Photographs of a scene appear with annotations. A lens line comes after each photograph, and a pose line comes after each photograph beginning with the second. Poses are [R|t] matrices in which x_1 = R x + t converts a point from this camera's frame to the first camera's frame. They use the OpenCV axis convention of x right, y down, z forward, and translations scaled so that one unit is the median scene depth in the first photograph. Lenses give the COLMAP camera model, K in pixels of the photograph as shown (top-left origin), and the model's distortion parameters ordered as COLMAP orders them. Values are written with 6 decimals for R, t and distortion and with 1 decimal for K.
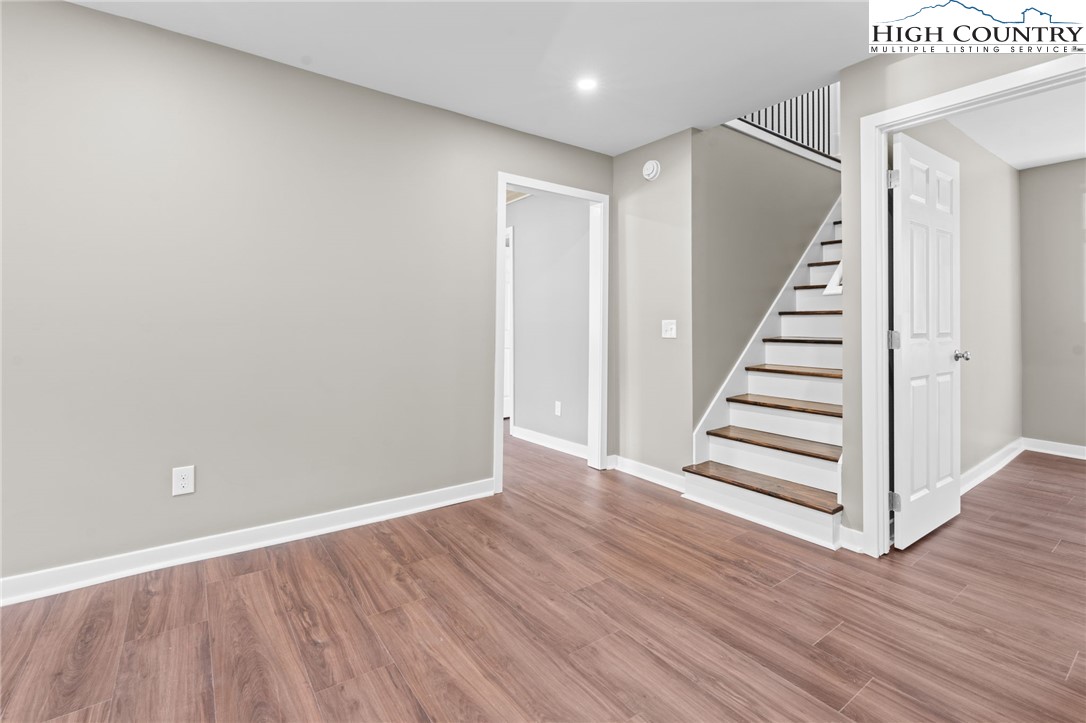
lens RADIAL K [[497.0, 0, 544.5], [0, 497.0, 315.4], [0, 0, 1]] dist [-0.001682, -0.000249]
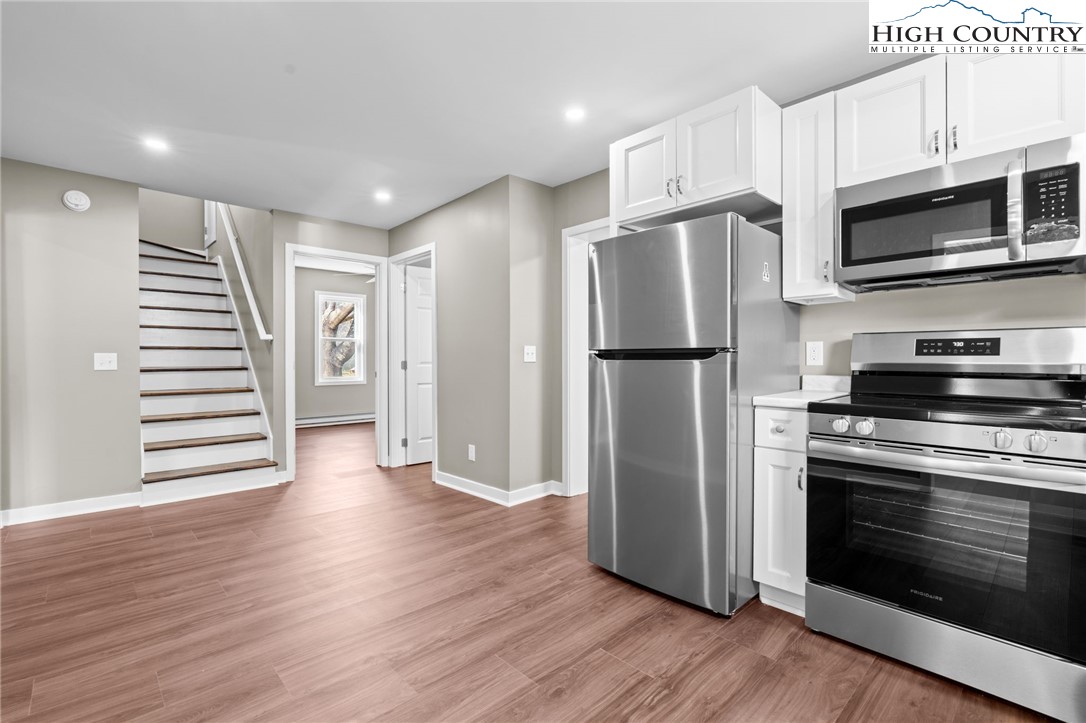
lens RADIAL K [[489.5, 0, 543.0], [0, 489.5, 361.5], [0, 0, 1]] dist [-0.003269, -0.000013]
pose [[-0.128918, -0.013407, 0.991565, -1.205160], [-0.016669, 0.999797, 0.011351, -0.000769], [-0.991515, -0.015065, -0.129116, 0.283944]]
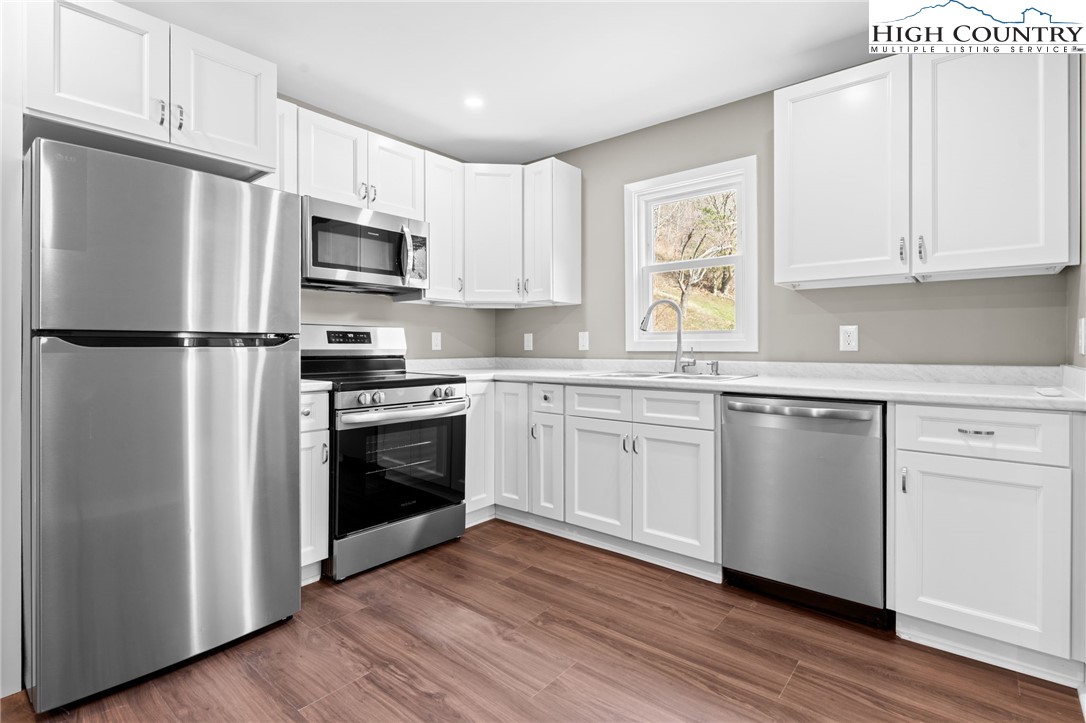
lens RADIAL K [[522.7, 0, 542.0], [0, 522.7, 342.0], [0, 0, 1]] dist [-0.001437, 0.000118]
pose [[-0.970086, -0.007002, -0.242661, -0.666670], [-0.000767, 0.999667, -0.025778, 0.013180], [0.242761, -0.024821, -0.969769, 0.742355]]
